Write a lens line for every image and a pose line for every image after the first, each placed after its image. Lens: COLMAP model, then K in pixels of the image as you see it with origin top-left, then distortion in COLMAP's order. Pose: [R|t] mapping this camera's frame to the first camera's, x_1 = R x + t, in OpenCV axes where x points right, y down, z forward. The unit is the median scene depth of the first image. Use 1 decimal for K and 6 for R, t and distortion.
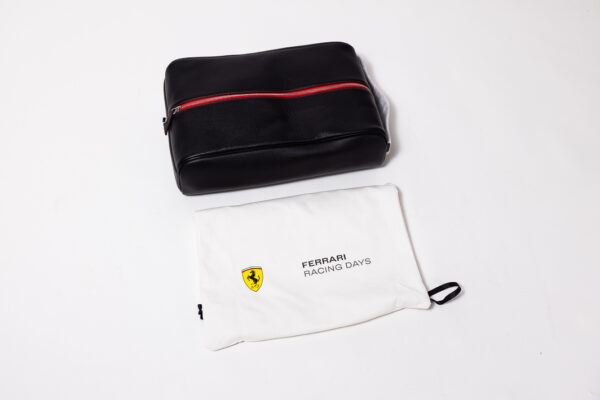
lens RADIAL K [[639.5, 0, 300.0], [0, 639.5, 200.0], [0, 0, 1]] dist [-0.012071, -0.002736]
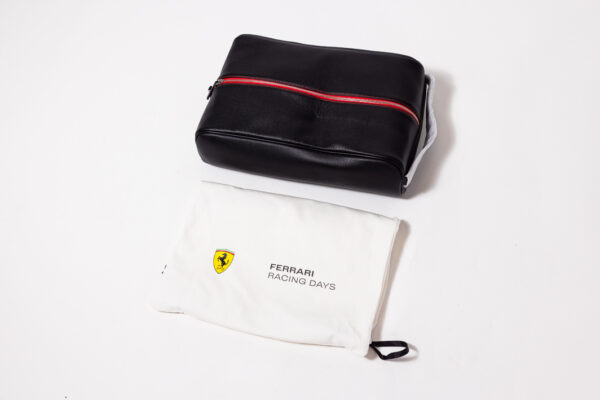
lens RADIAL K [[639.5, 0, 300.0], [0, 639.5, 200.0], [0, 0, 1]] dist [-0.012071, -0.002736]
pose [[0.878715, 0.324641, -0.349953, 0.357192], [-0.305510, 0.945784, 0.110256, -0.118222], [0.366774, 0.010030, 0.930256, 0.090852]]
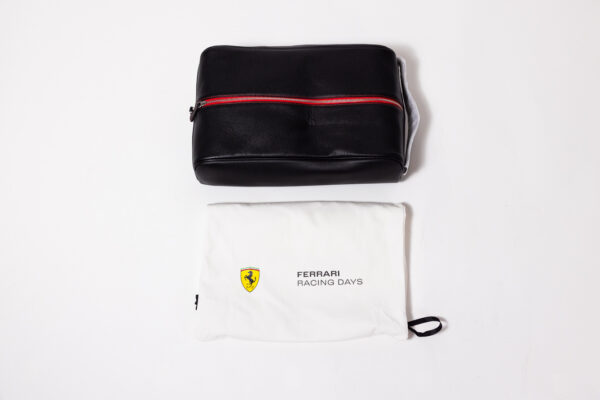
lens RADIAL K [[639.5, 0, 300.0], [0, 639.5, 200.0], [0, 0, 1]] dist [-0.012071, -0.002736]
pose [[0.975457, 0.171896, -0.137605, 0.131825], [-0.137457, 0.963597, 0.229317, -0.258166], [0.172014, -0.204774, 0.963576, 0.008312]]
